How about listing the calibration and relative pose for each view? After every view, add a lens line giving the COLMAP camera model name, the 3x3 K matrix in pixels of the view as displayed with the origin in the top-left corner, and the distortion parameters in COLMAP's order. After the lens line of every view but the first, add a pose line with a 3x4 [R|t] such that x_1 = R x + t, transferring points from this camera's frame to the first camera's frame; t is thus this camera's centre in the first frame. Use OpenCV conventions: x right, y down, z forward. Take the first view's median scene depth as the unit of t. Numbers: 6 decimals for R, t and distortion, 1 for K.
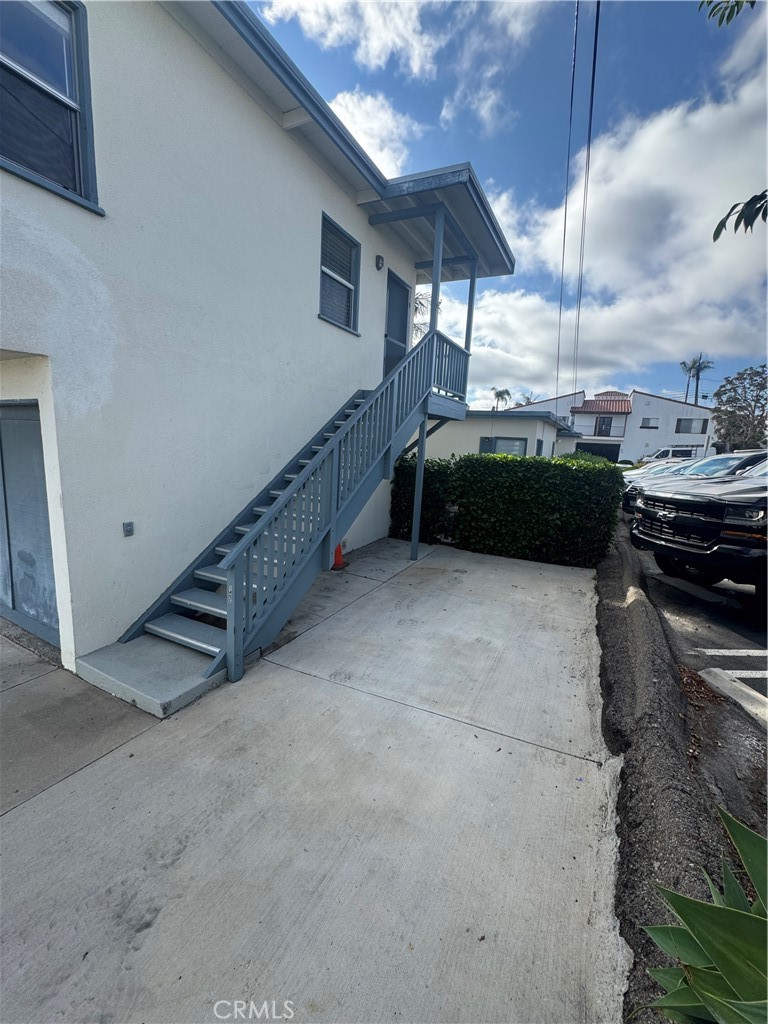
lens RADIAL K [[411.6, 0, 382.0], [0, 411.6, 511.1], [0, 0, 1]] dist [-0.003113, 0.001047]
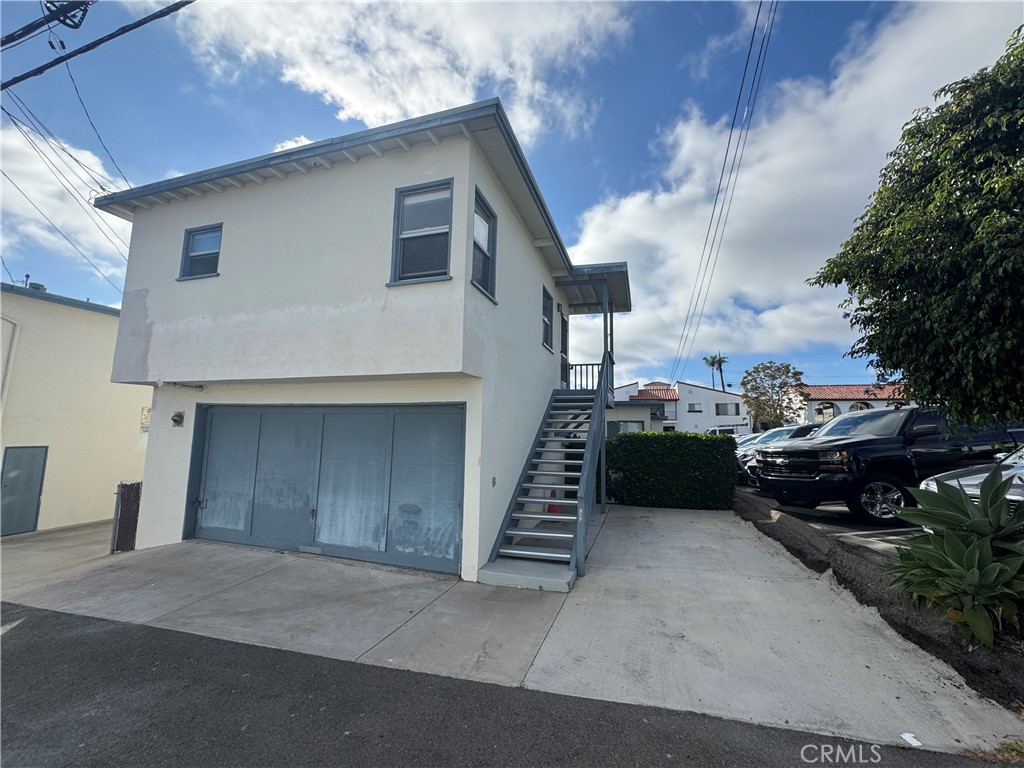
lens RADIAL K [[411.6, 0, 510.9], [0, 411.6, 380.5], [0, 0, 1]] dist [-0.003113, 0.001047]
pose [[0.984583, -0.011226, 0.174559, -0.432935], [0.060703, 0.957847, -0.280792, 0.063083], [-0.164049, 0.287059, 0.943761, -0.304470]]
